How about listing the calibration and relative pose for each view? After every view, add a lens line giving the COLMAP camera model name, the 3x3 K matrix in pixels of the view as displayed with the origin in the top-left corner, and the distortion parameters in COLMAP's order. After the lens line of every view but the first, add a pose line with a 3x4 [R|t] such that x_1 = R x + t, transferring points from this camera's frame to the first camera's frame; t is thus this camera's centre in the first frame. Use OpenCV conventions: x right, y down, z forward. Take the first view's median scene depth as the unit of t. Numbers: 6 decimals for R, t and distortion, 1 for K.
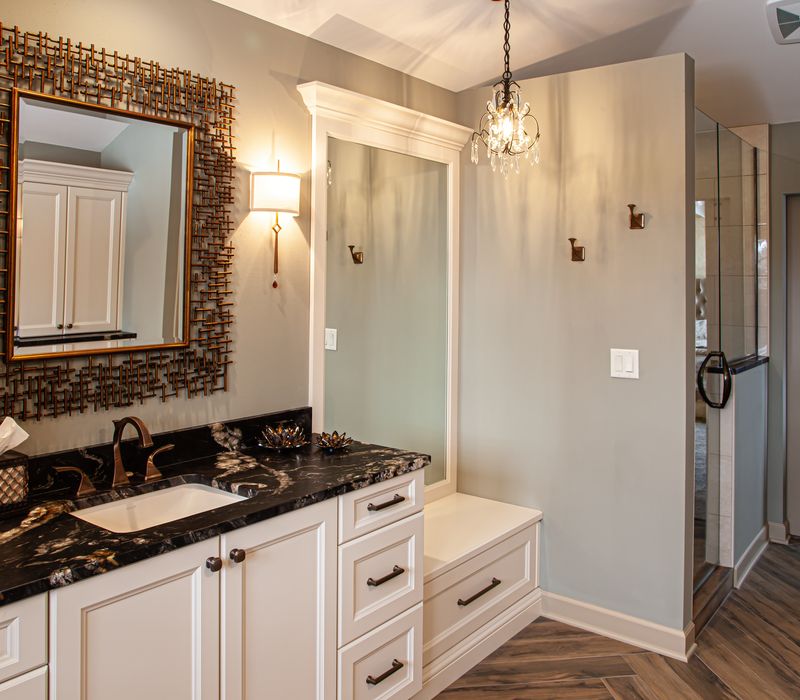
lens RADIAL K [[700.8, 0, 398.1], [0, 700.8, 263.6], [0, 0, 1]] dist [-0.052110, 0.006033]
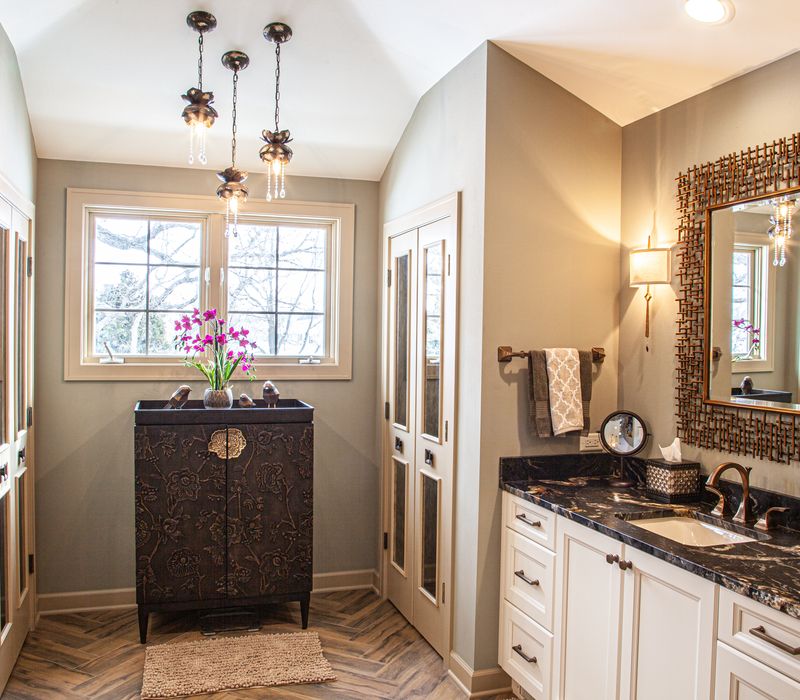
lens RADIAL K [[765.1, 0, 404.5], [0, 765.1, 357.7], [0, 0, 1]] dist [-0.112707, 0.085704]
pose [[-0.536546, 0.009116, -0.843822, 0.946538], [0.000264, 0.999943, 0.010635, 0.029311], [0.843871, 0.005483, -0.536518, 1.173955]]
